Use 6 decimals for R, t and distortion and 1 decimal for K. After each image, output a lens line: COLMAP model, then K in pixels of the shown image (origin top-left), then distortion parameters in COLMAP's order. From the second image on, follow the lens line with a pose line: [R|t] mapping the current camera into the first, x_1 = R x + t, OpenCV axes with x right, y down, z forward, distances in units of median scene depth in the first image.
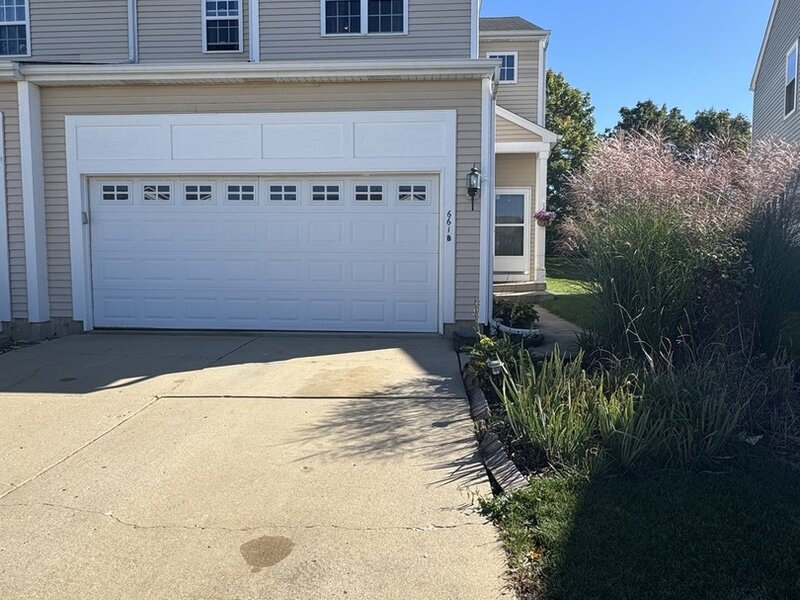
lens RADIAL K [[577.0, 0, 400.0], [0, 577.0, 300.0], [0, 0, 1]] dist [0.002007, -0.000584]
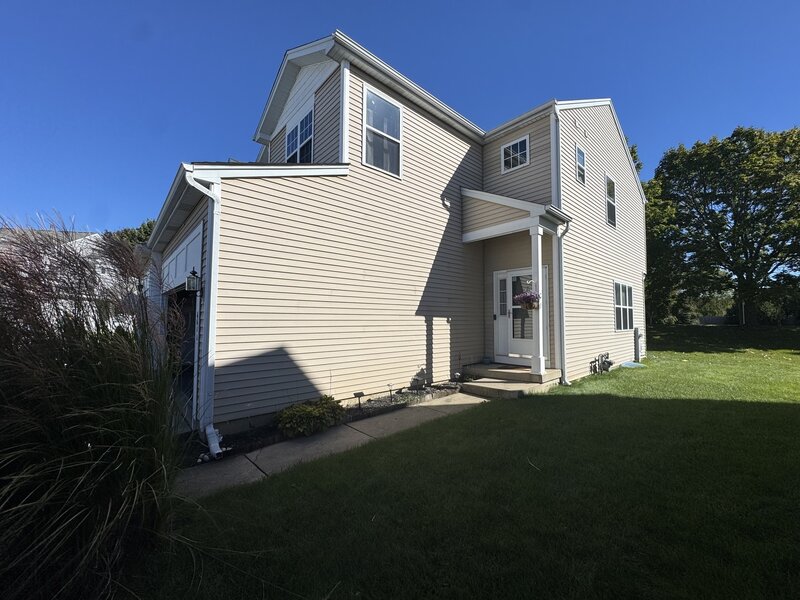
lens RADIAL K [[321.7, 0, 400.0], [0, 321.7, 300.0], [0, 0, 1]] dist [-0.000321, -0.000016]
pose [[0.702550, -0.039651, -0.710529, 0.696793], [-0.049467, 0.993310, -0.104343, -0.122640], [0.709913, 0.108454, 0.695889, 0.782713]]
